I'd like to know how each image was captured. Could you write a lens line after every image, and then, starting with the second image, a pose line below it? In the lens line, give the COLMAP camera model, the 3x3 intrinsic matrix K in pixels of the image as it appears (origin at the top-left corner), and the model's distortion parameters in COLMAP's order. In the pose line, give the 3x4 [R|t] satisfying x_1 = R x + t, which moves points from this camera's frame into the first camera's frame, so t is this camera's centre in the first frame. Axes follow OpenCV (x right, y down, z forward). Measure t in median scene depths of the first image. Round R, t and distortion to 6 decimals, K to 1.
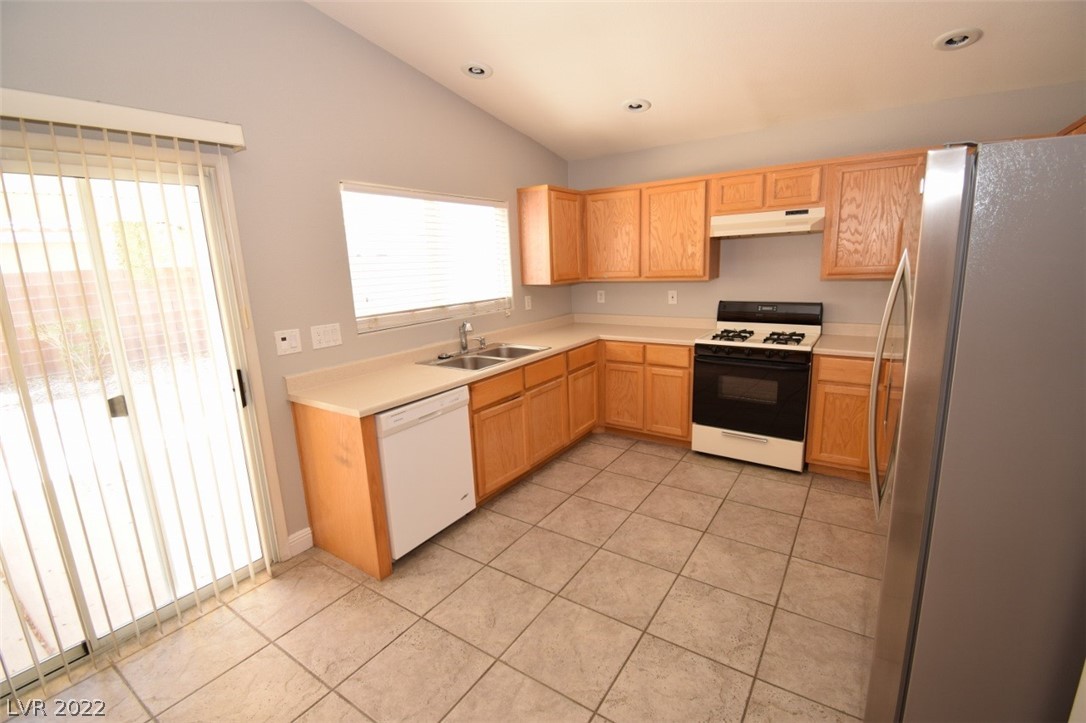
lens RADIAL K [[482.4, 0, 544.7], [0, 482.4, 360.4], [0, 0, 1]] dist [0.014165, -0.005213]
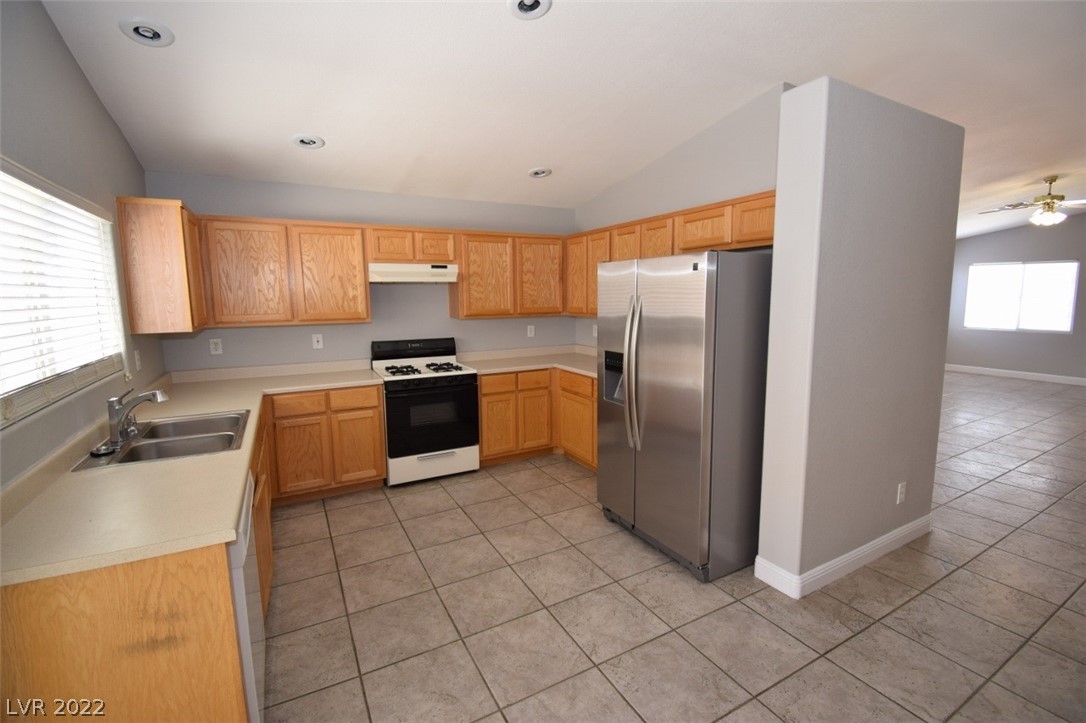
lens RADIAL K [[482.4, 0, 549.0], [0, 482.4, 357.4], [0, 0, 1]] dist [0.014165, -0.005213]
pose [[0.452236, -0.081958, 0.888125, -0.476068], [0.176255, 0.984344, 0.001088, -0.025576], [-0.874309, 0.156044, 0.459601, 0.212472]]
